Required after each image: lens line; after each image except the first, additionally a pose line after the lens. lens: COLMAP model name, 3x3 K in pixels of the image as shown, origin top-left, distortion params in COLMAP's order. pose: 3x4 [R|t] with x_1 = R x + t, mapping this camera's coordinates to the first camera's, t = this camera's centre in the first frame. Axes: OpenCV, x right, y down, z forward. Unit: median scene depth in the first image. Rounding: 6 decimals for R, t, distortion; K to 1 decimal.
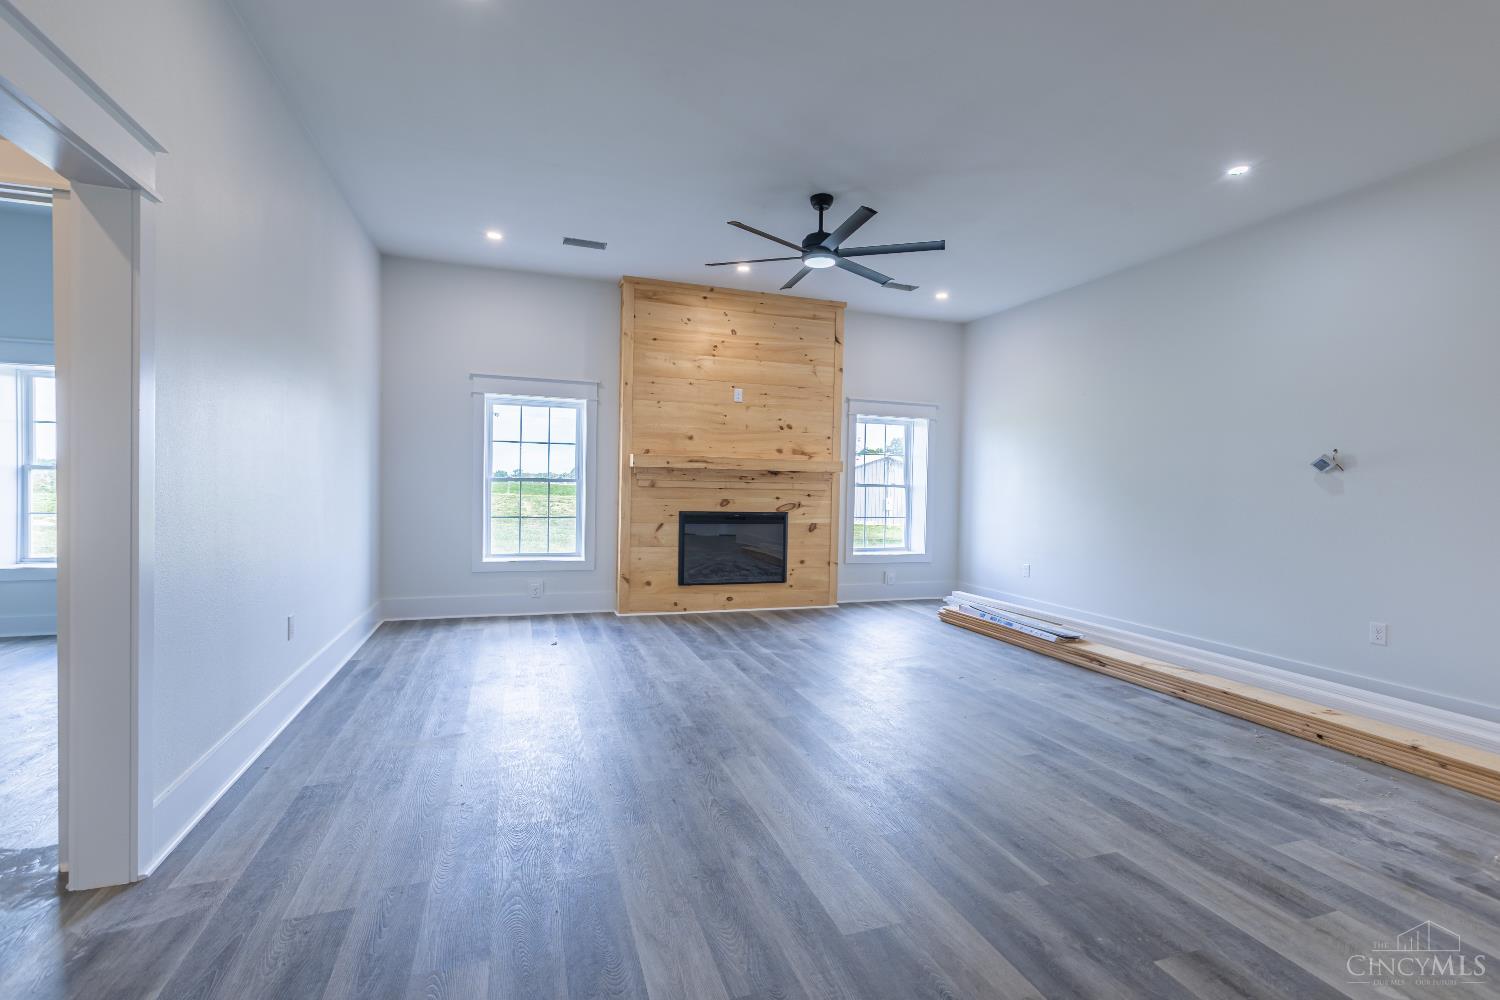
lens RADIAL K [[685.8, 0, 753.5], [0, 685.8, 496.7], [0, 0, 1]] dist [-0.002142, -0.000158]
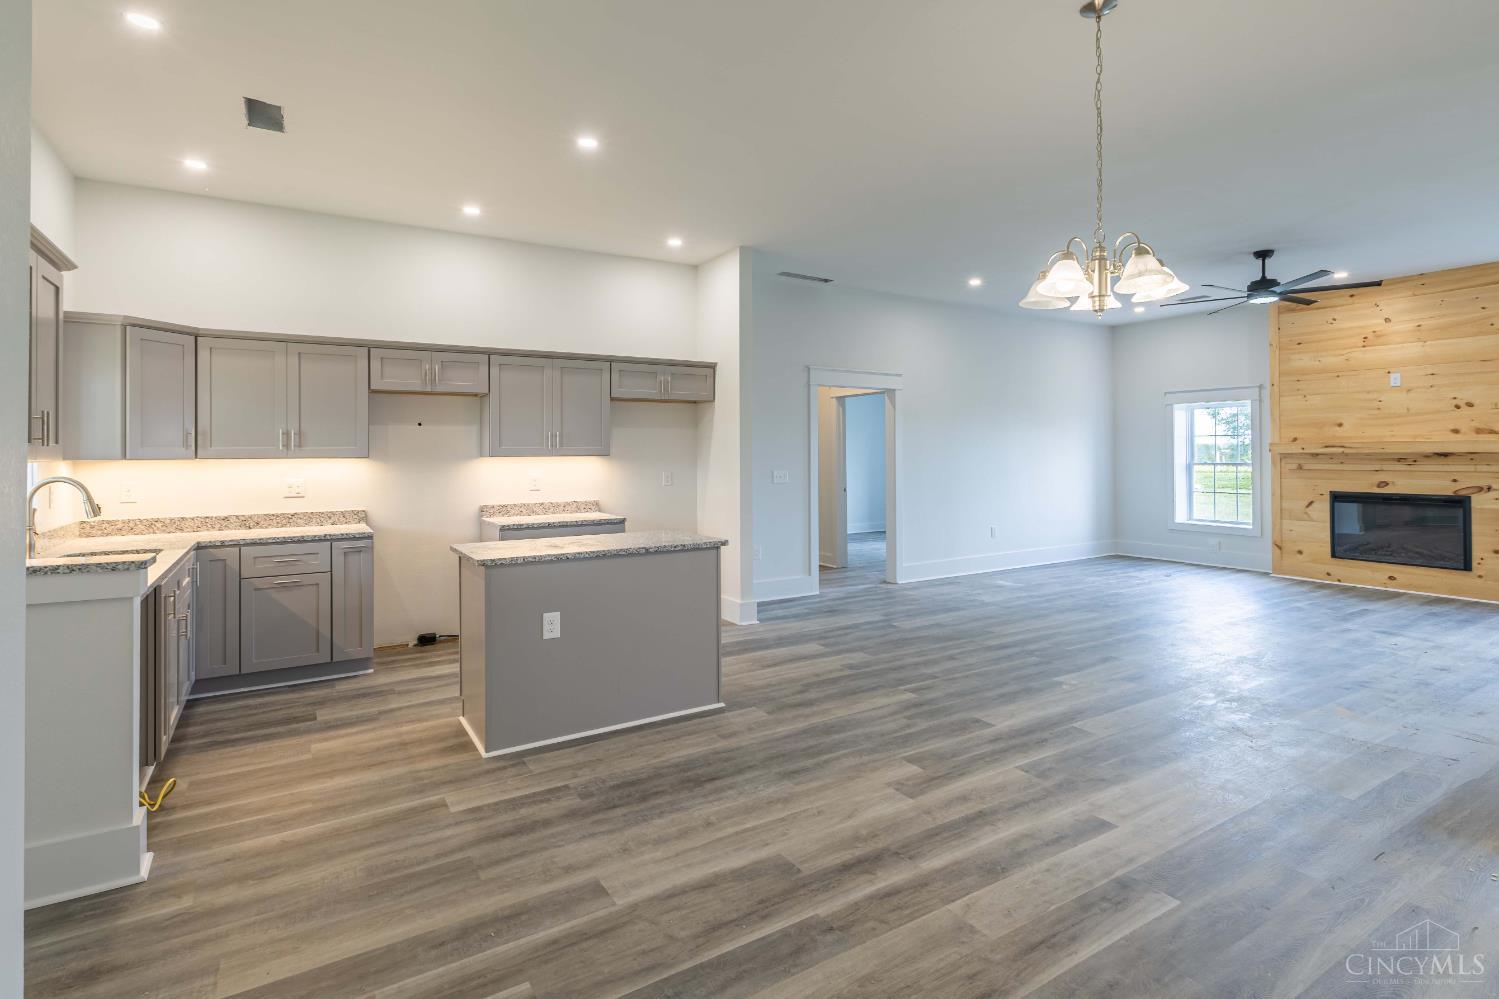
lens RADIAL K [[737.0, 0, 746.3], [0, 737.0, 449.5], [0, 0, 1]] dist [0.001236, 0.000331]
pose [[0.210876, -0.028890, -0.977086, 0.865459], [-0.008509, 0.999471, -0.031388, -0.000849], [0.977476, 0.014933, 0.210519, -0.184585]]
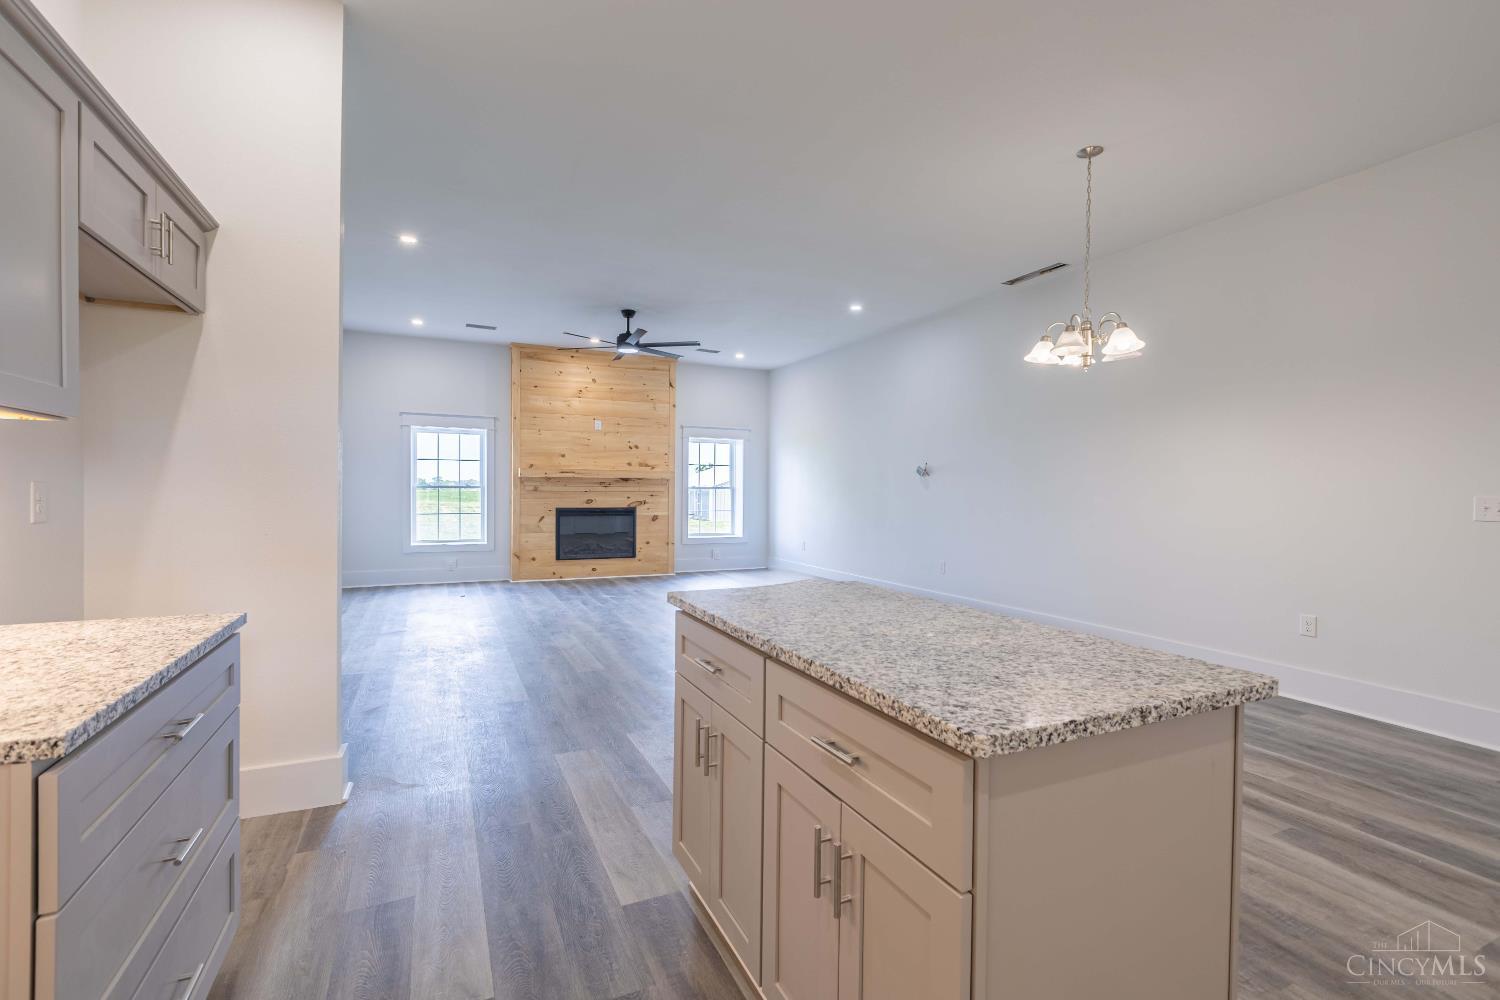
lens RADIAL K [[678.2, 0, 750.0], [0, 678.2, 500.0], [0, 0, 1]] dist [-0.000200, 0.000031]
pose [[0.994778, -0.014092, 0.101080, 0.148626], [0.014194, 0.999899, -0.000289, 0.011269], [-0.101066, 0.001722, 0.994878, -0.429877]]
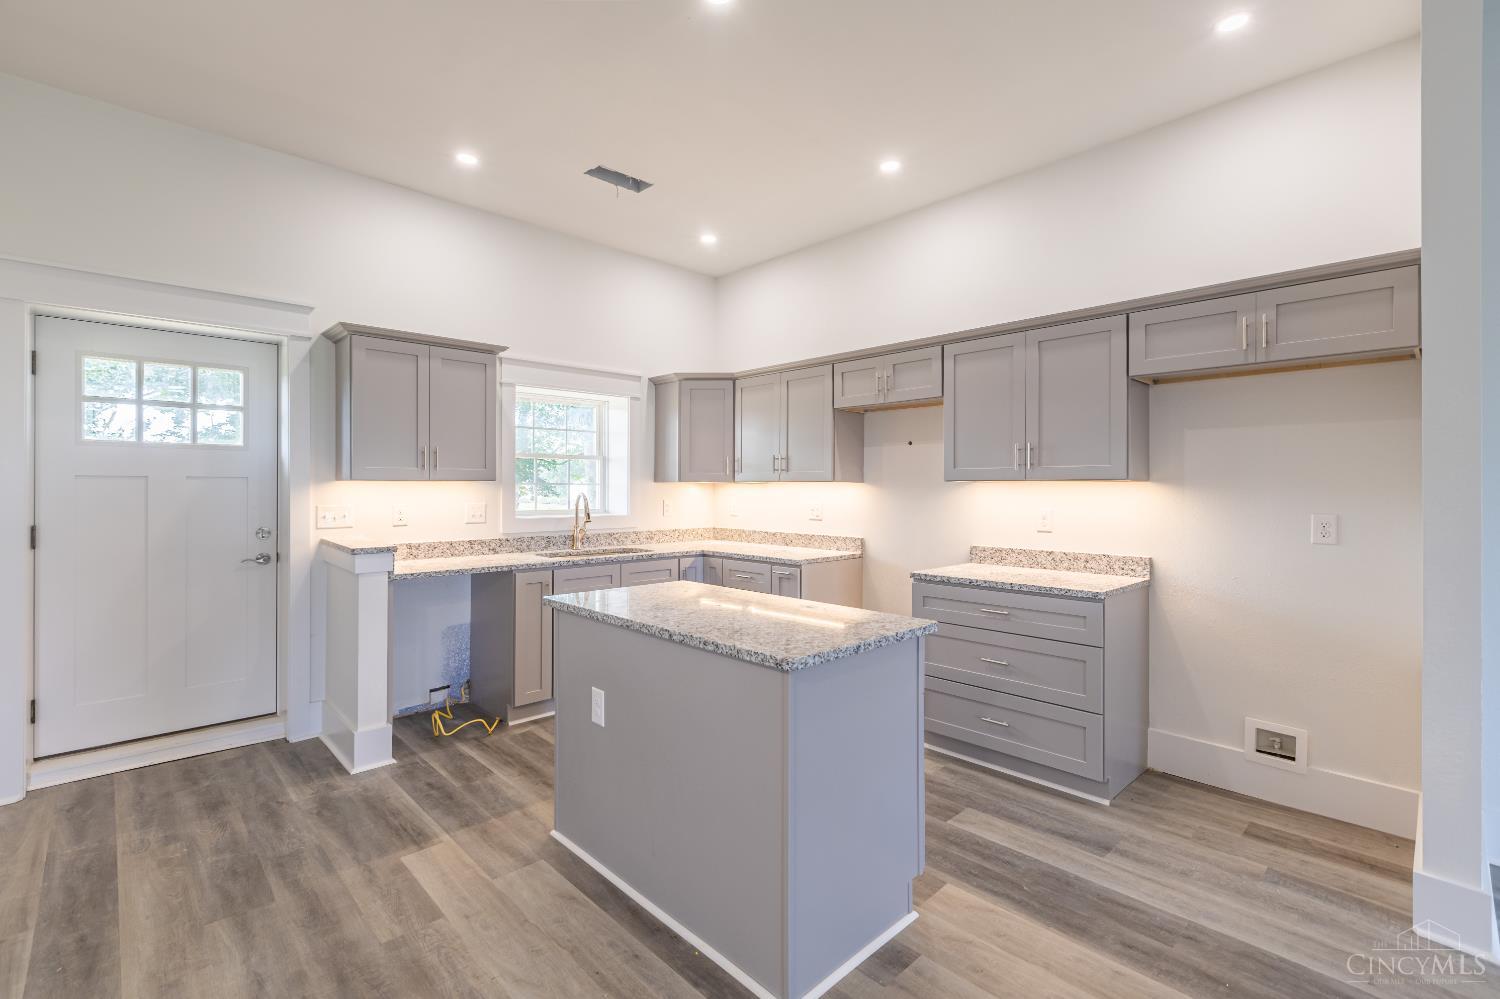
lens RADIAL K [[670.8, 0, 753.1], [0, 670.8, 485.0], [0, 0, 1]] dist [-0.000645, -0.000147]
pose [[-0.905944, -0.027458, -0.422506, 0.366621], [-0.032064, 0.999479, 0.003796, -0.010108], [0.422181, 0.016986, -0.906352, 0.160385]]
